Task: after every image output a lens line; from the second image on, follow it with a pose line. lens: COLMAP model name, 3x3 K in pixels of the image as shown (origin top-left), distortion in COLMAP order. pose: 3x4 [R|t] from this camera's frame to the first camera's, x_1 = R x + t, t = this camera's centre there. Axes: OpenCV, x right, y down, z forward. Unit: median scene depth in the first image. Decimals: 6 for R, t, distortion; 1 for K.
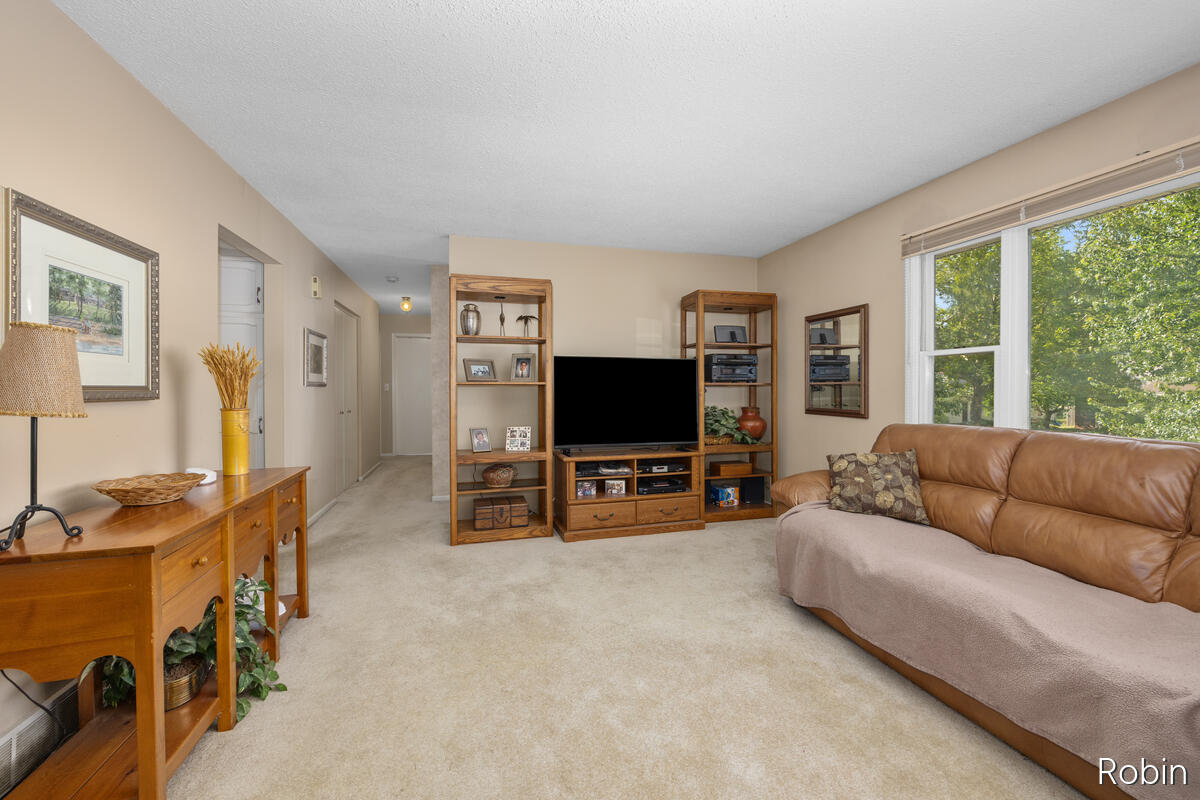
lens RADIAL K [[485.3, 0, 602.5], [0, 485.3, 392.8], [0, 0, 1]] dist [-0.002634, -0.000152]
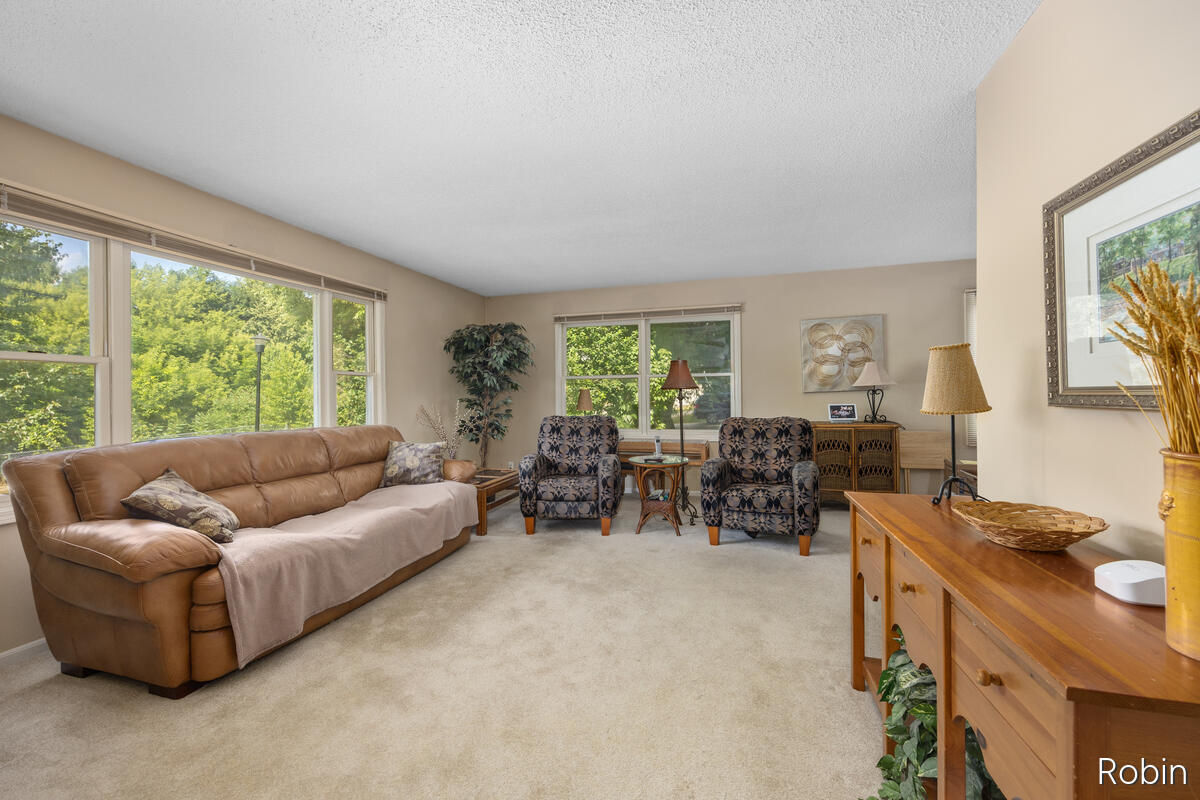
lens RADIAL K [[485.3, 0, 598.6], [0, 485.3, 396.9], [0, 0, 1]] dist [-0.002634, -0.000152]
pose [[-0.860376, 0.014422, 0.509456, -0.784016], [0.019411, 0.999802, 0.004479, -0.022854], [-0.509290, 0.013743, -0.860485, 2.029118]]
